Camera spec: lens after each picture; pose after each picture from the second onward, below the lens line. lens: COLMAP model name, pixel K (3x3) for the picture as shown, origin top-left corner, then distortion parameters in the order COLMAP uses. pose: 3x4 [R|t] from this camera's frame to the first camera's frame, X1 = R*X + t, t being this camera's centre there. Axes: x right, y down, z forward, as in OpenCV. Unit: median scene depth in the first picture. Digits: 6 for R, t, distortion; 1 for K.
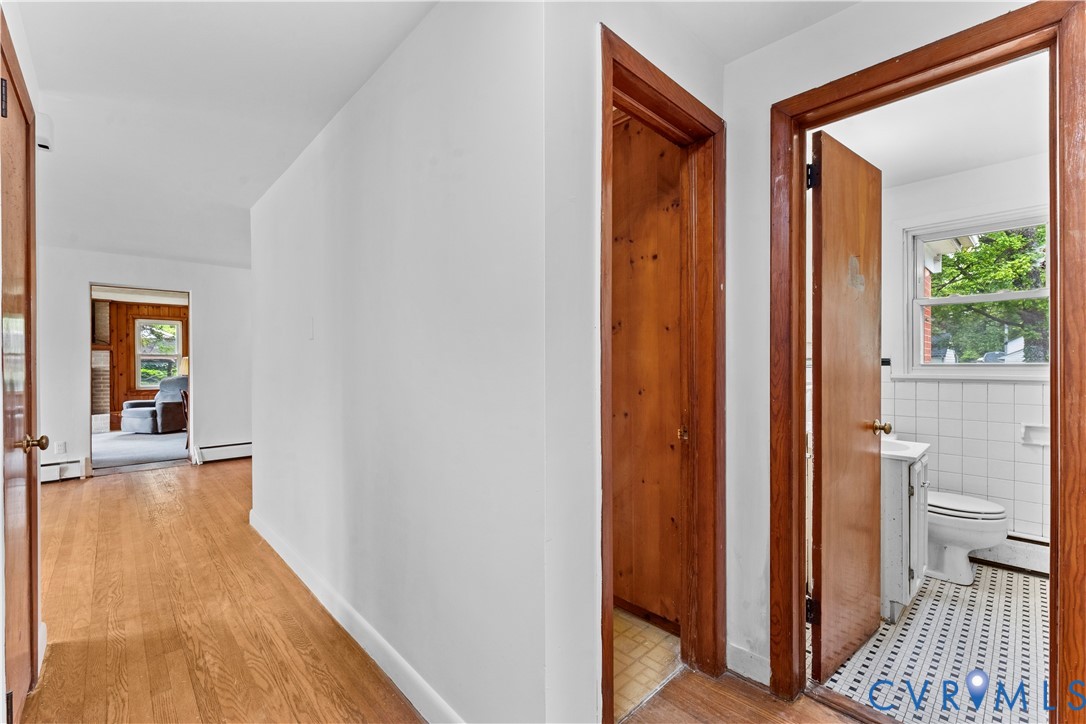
lens RADIAL K [[463.1, 0, 540.4], [0, 463.1, 366.8], [0, 0, 1]] dist [0.002172, 0.000537]
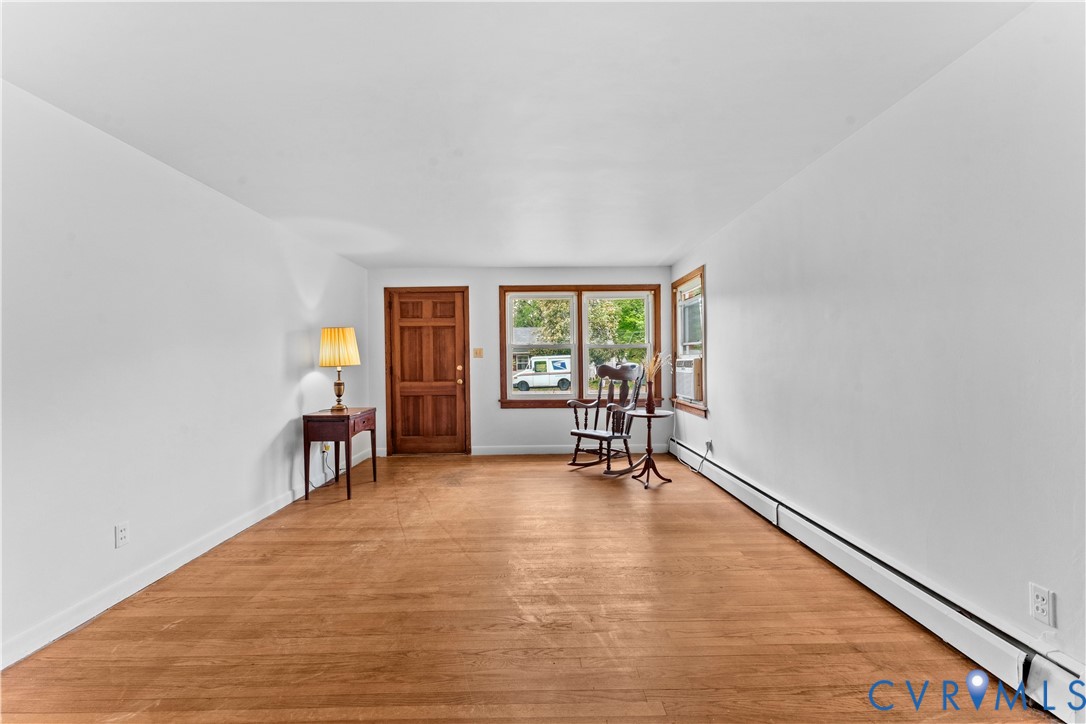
lens RADIAL K [[438.0, 0, 540.2], [0, 438.0, 362.3], [0, 0, 1]] dist [0.002089, -0.000732]
pose [[-0.678083, 0.015903, -0.734813, -0.316646], [0.007494, 0.999864, 0.014723, -0.003407], [0.734947, 0.004477, -0.678110, 0.533055]]
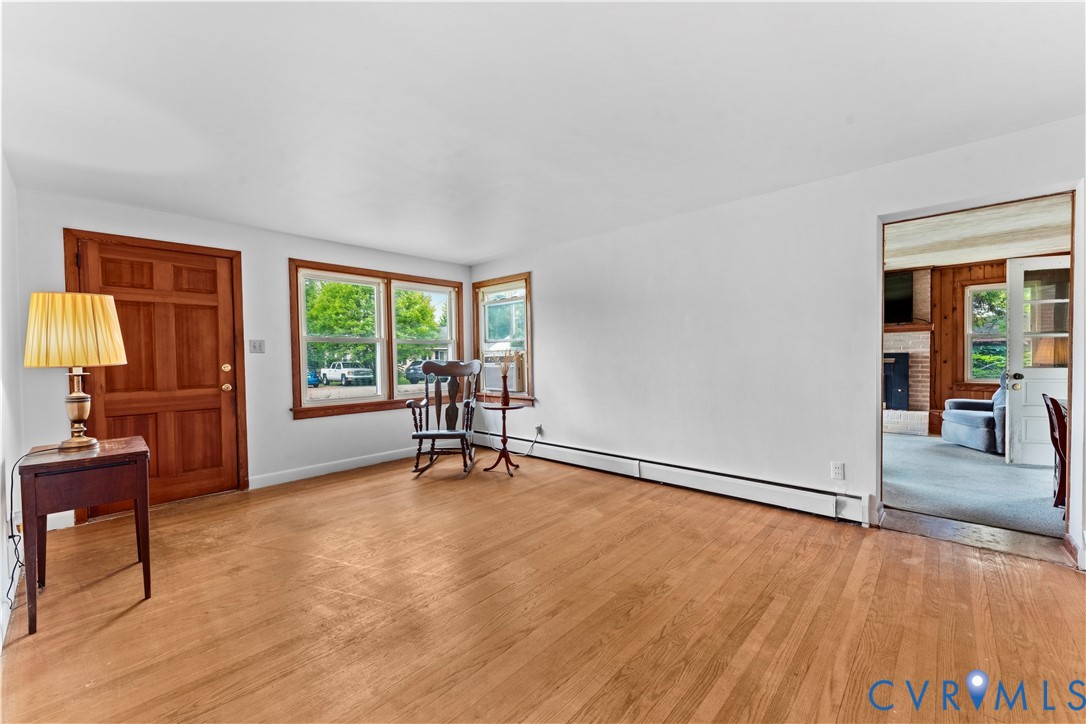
lens RADIAL K [[438.0, 0, 540.8], [0, 438.0, 362.4], [0, 0, 1]] dist [0.002089, -0.000732]
pose [[0.075165, 0.021256, -0.996945, -0.240186], [0.003431, 0.999761, 0.021575, -0.000332], [0.997165, -0.005042, 0.075074, 0.291131]]
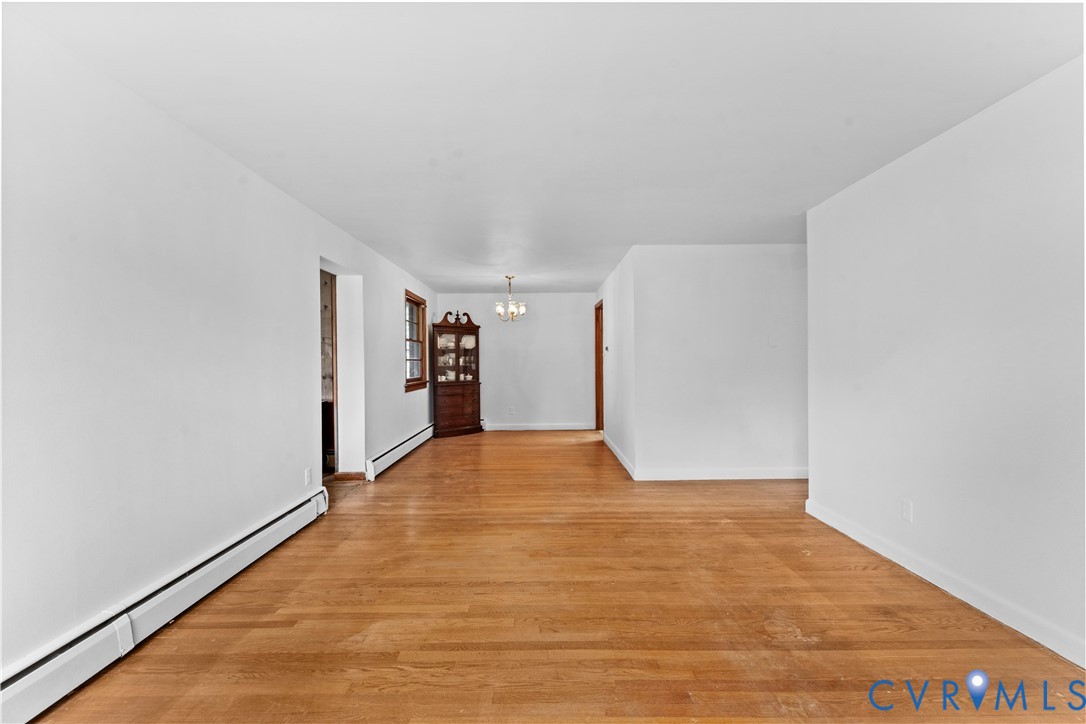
lens RADIAL K [[438.0, 0, 543.6], [0, 438.0, 358.8], [0, 0, 1]] dist [0.002089, -0.000732]
pose [[0.672286, 0.003048, 0.740285, -0.729911], [0.013006, 0.999789, -0.015928, 0.001911], [-0.740177, 0.020336, 0.672104, 0.141614]]
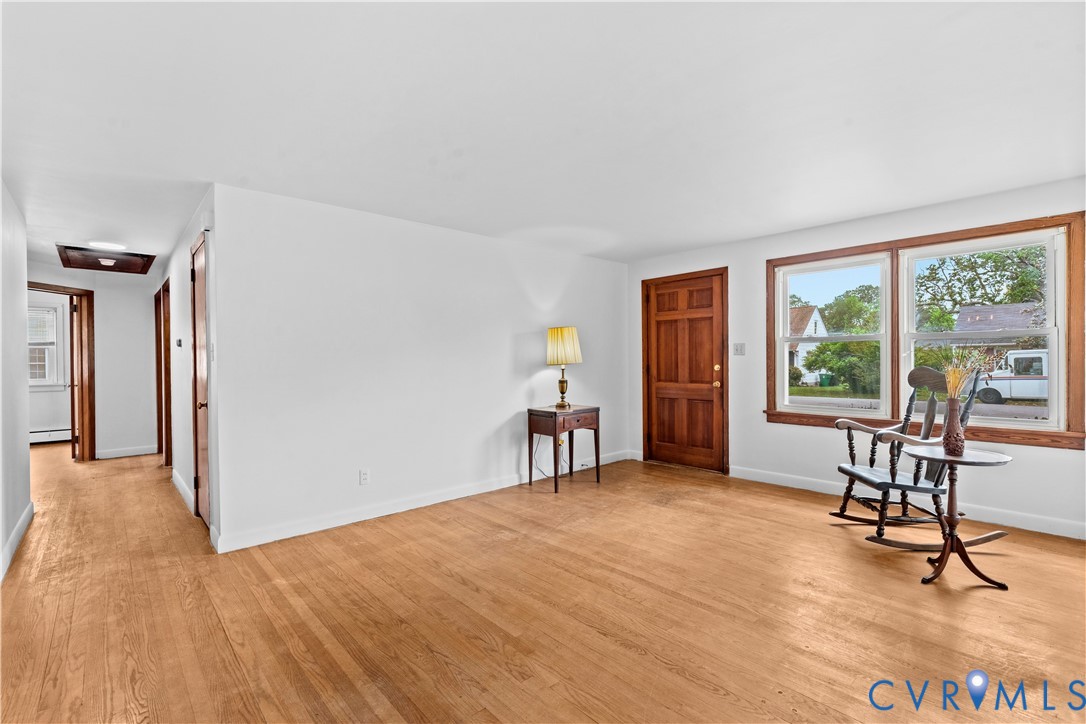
lens RADIAL K [[488.1, 0, 537.2], [0, 488.1, 363.3], [0, 0, 1]] dist [0.001317, -0.000890]
pose [[-0.999590, 0.014595, 0.024644, -0.509813], [0.014981, 0.999767, 0.015533, -0.004287], [-0.024412, 0.015896, -0.999576, 0.604424]]
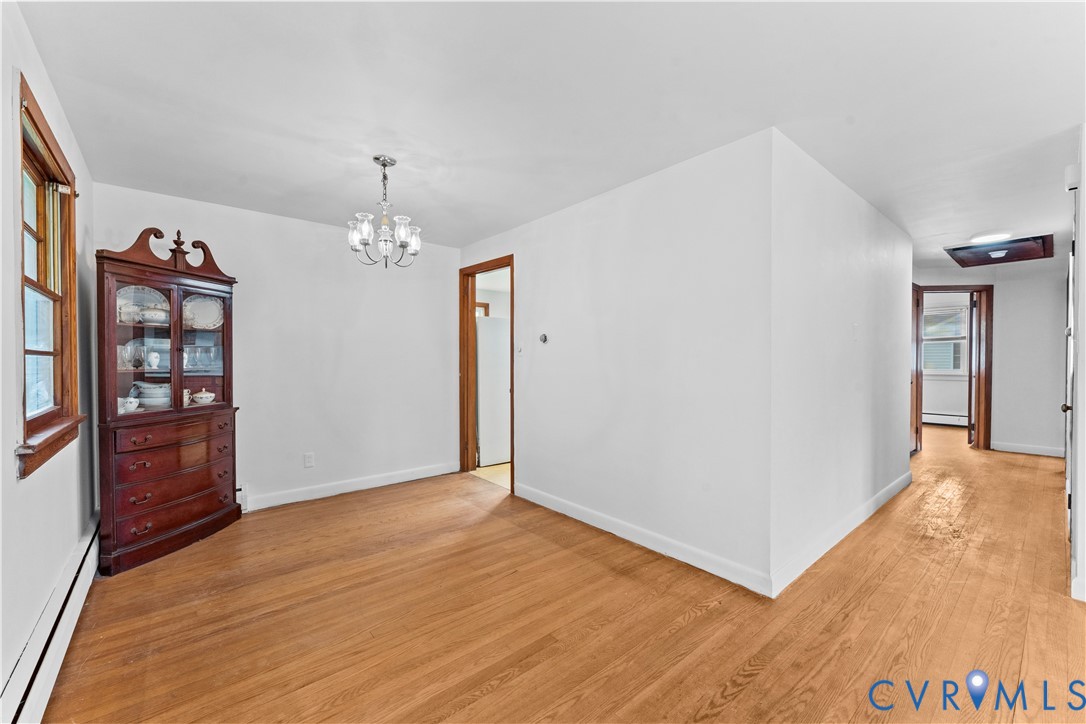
lens RADIAL K [[438.0, 0, 542.6], [0, 438.0, 363.0], [0, 0, 1]] dist [0.002089, -0.000732]
pose [[0.048541, -0.005845, 0.998804, -0.534078], [0.013002, 0.999902, 0.005219, -0.003952], [-0.998737, 0.012733, 0.048612, 0.544461]]
